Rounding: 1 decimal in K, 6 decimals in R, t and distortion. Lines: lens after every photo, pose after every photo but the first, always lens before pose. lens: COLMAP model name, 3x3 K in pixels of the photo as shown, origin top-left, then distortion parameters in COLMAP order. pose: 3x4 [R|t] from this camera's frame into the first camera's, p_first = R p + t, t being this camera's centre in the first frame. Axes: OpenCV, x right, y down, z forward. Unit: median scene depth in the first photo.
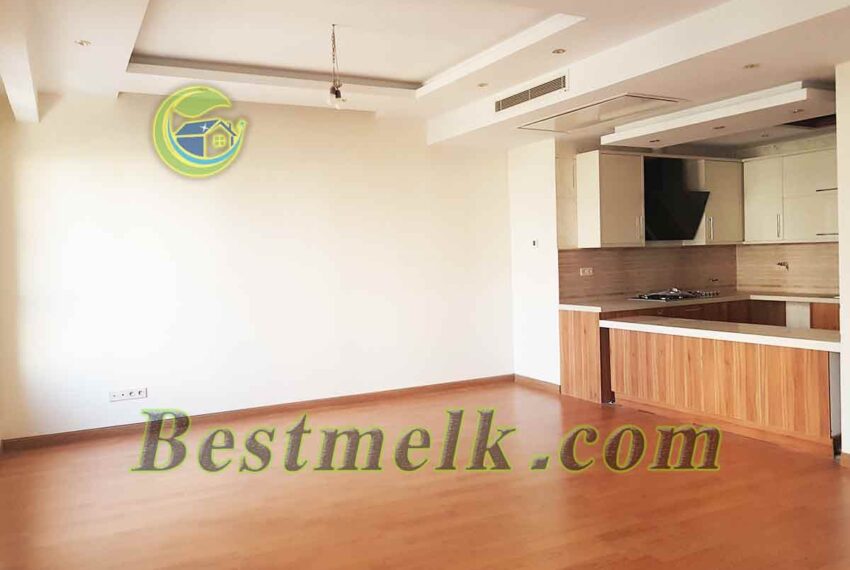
lens RADIAL K [[658.6, 0, 425.2], [0, 658.6, 281.8], [0, 0, 1]] dist [-0.007112, 0.004114]
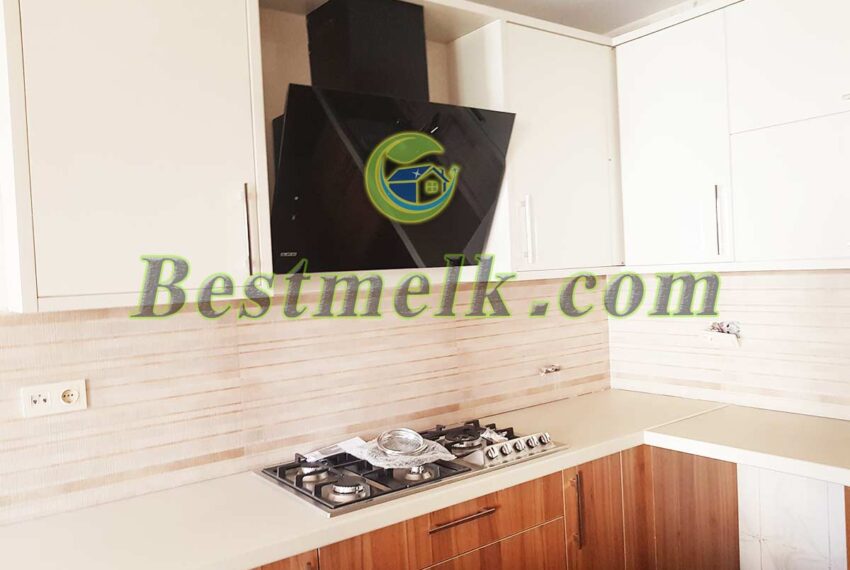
lens RADIAL K [[658.6, 0, 423.9], [0, 658.6, 286.1], [0, 0, 1]] dist [-0.007112, 0.004114]
pose [[0.988743, -0.018970, 0.148414, 0.337279], [0.021401, 0.999661, -0.014798, -0.050417], [-0.148083, 0.017808, 0.988815, 0.689357]]
